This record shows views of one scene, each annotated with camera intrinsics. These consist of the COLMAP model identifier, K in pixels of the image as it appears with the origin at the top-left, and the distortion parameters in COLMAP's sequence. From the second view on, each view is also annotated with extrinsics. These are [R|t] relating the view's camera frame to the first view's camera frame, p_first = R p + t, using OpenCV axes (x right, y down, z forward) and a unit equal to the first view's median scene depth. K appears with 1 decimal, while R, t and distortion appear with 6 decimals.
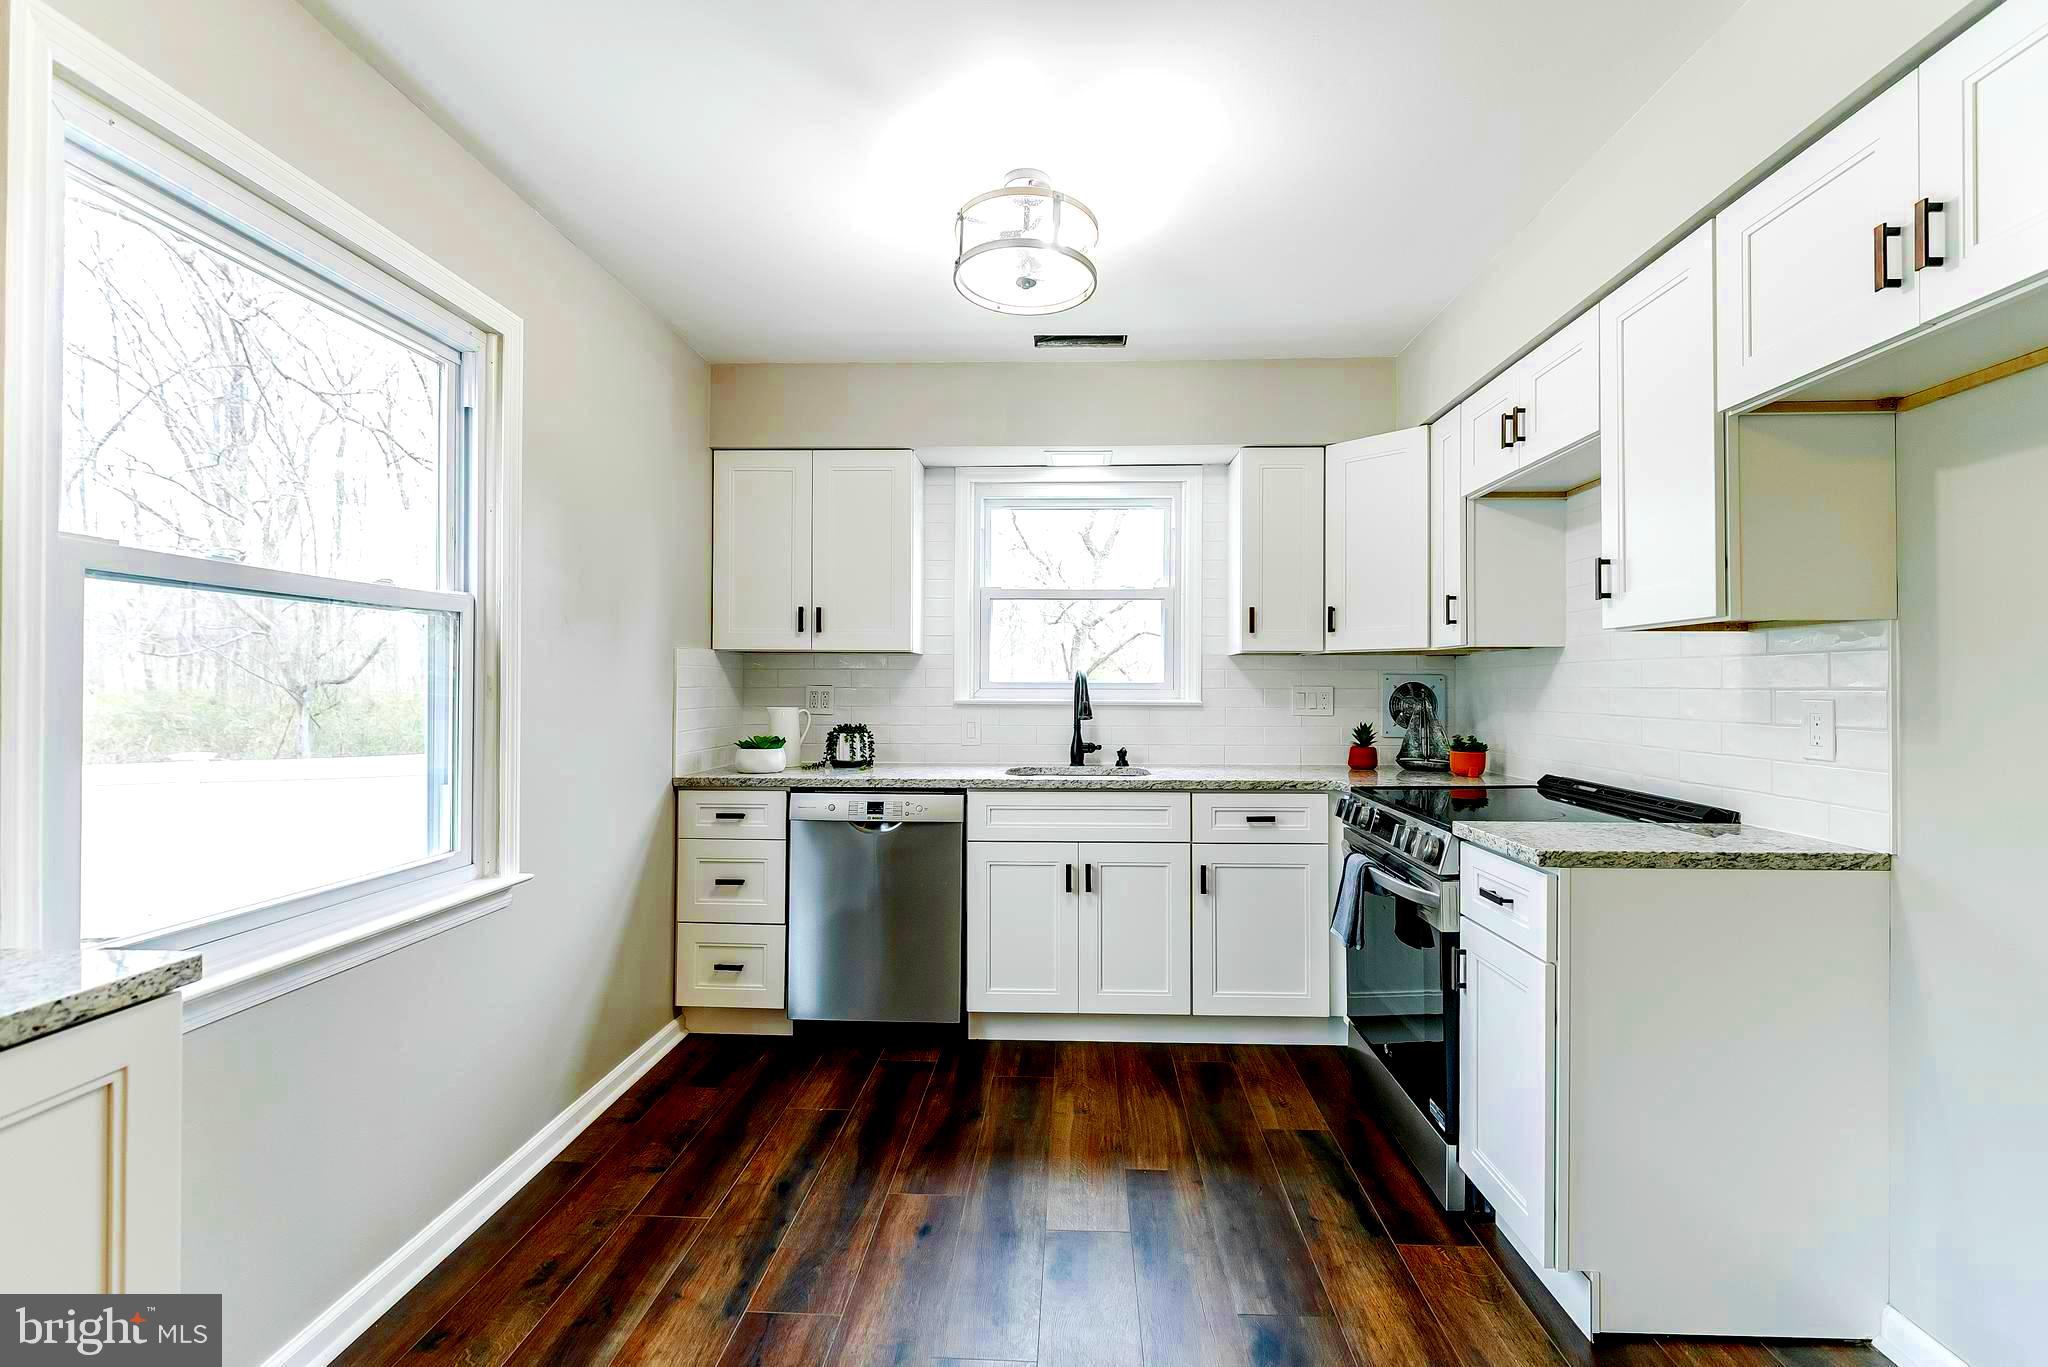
lens RADIAL K [[911.5, 0, 1029.0], [0, 911.5, 675.7], [0, 0, 1]] dist [0.001623, -0.000127]
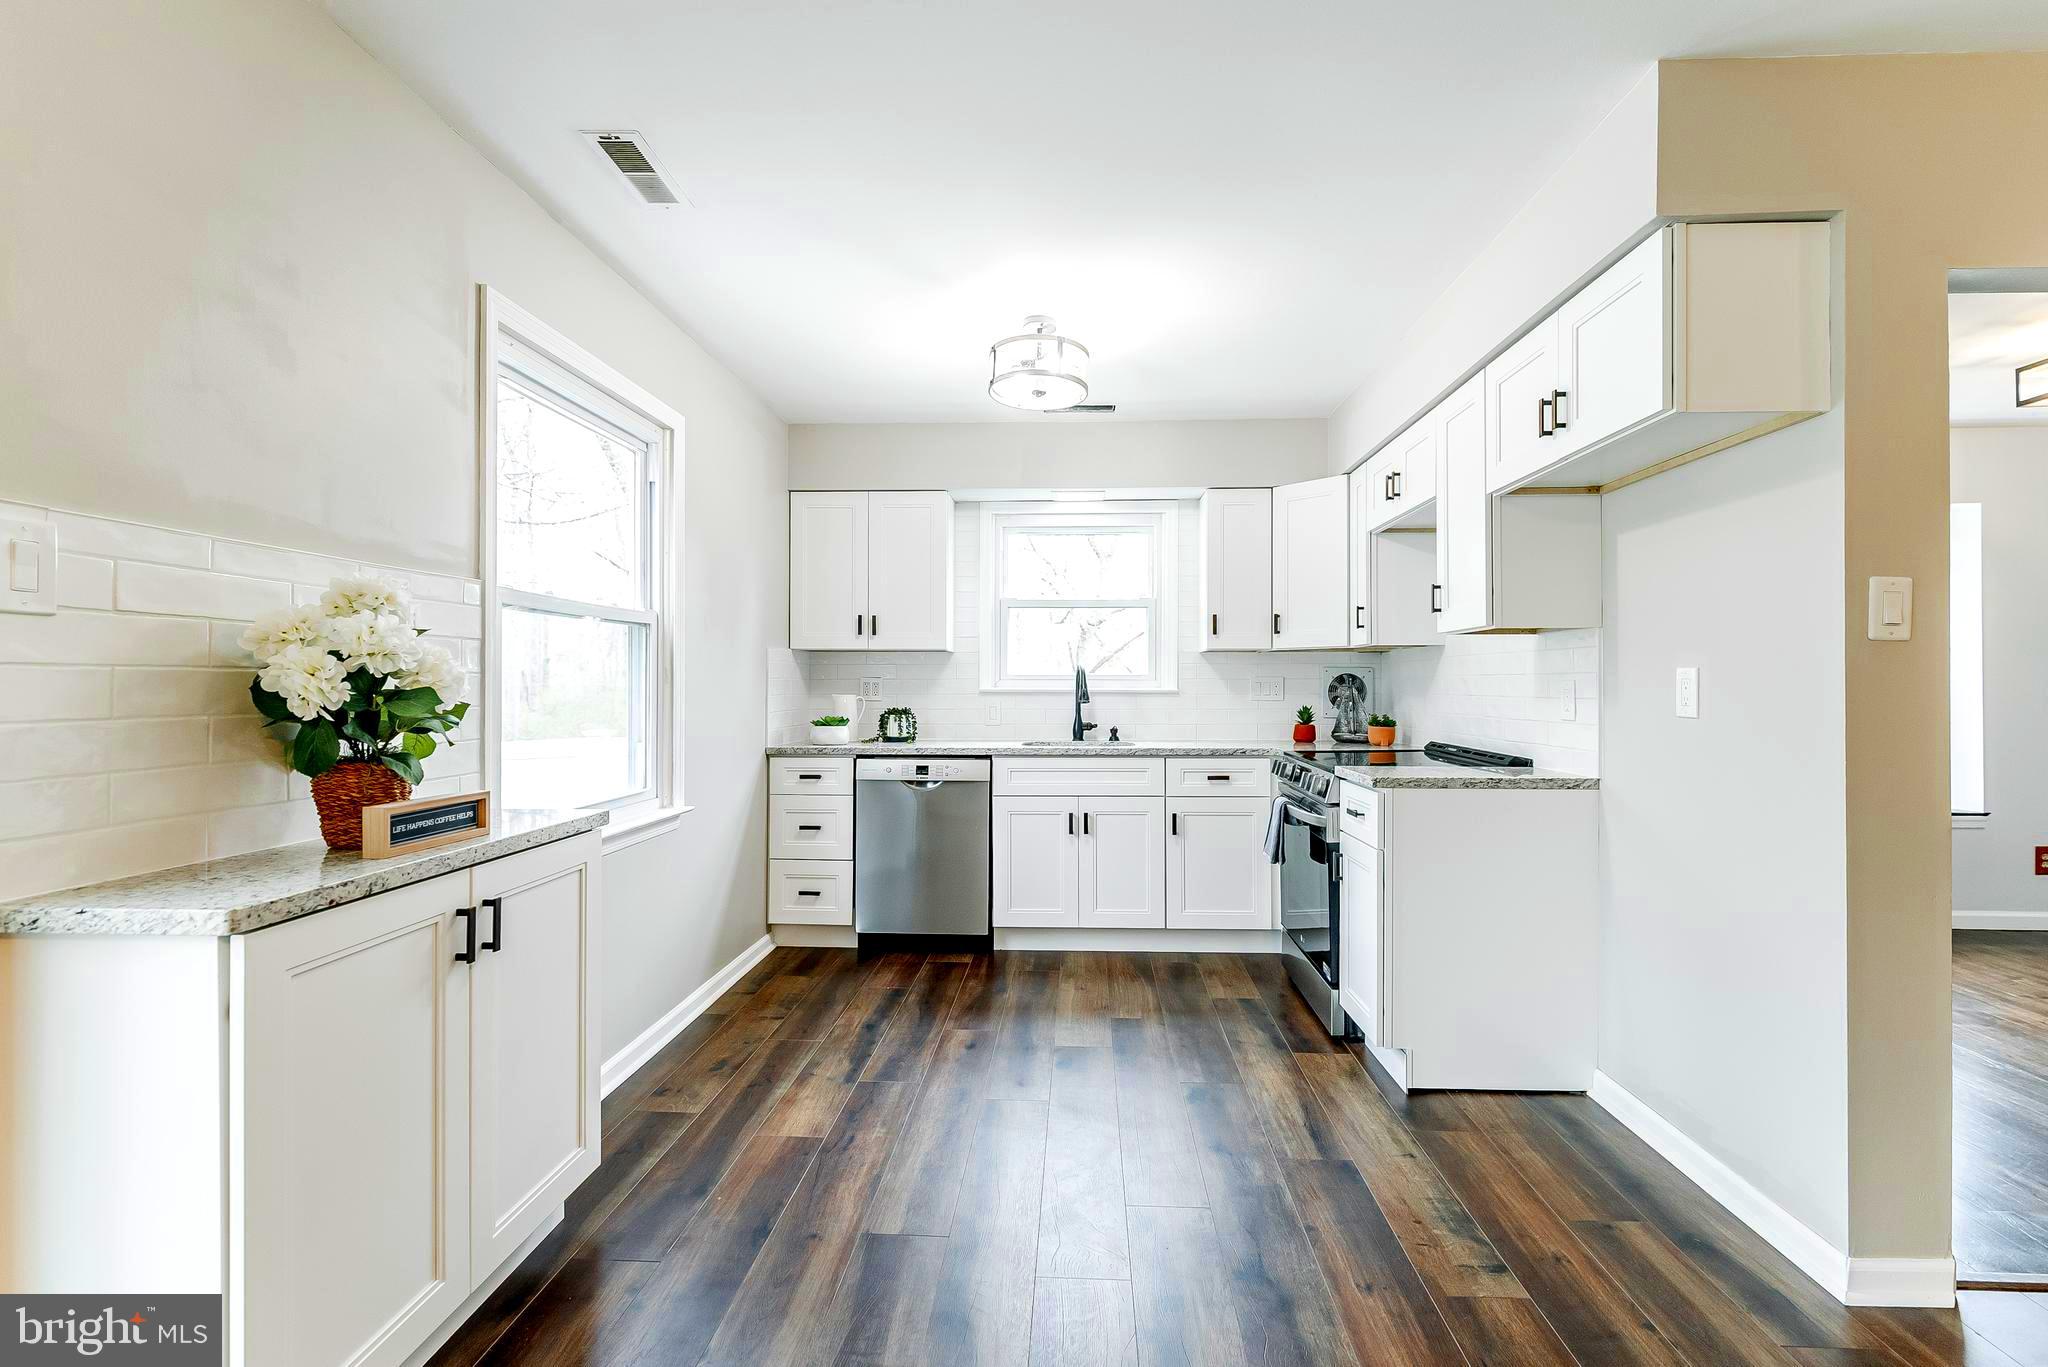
lens RADIAL K [[928.7, 0, 1029.4], [0, 928.7, 678.7], [0, 0, 1]] dist [0.000227, -0.000173]
pose [[0.999979, -0.002470, -0.006005, -0.007302], [0.002496, 0.999988, 0.004239, 0.009147], [0.005995, -0.004253, 0.999973, -0.322778]]
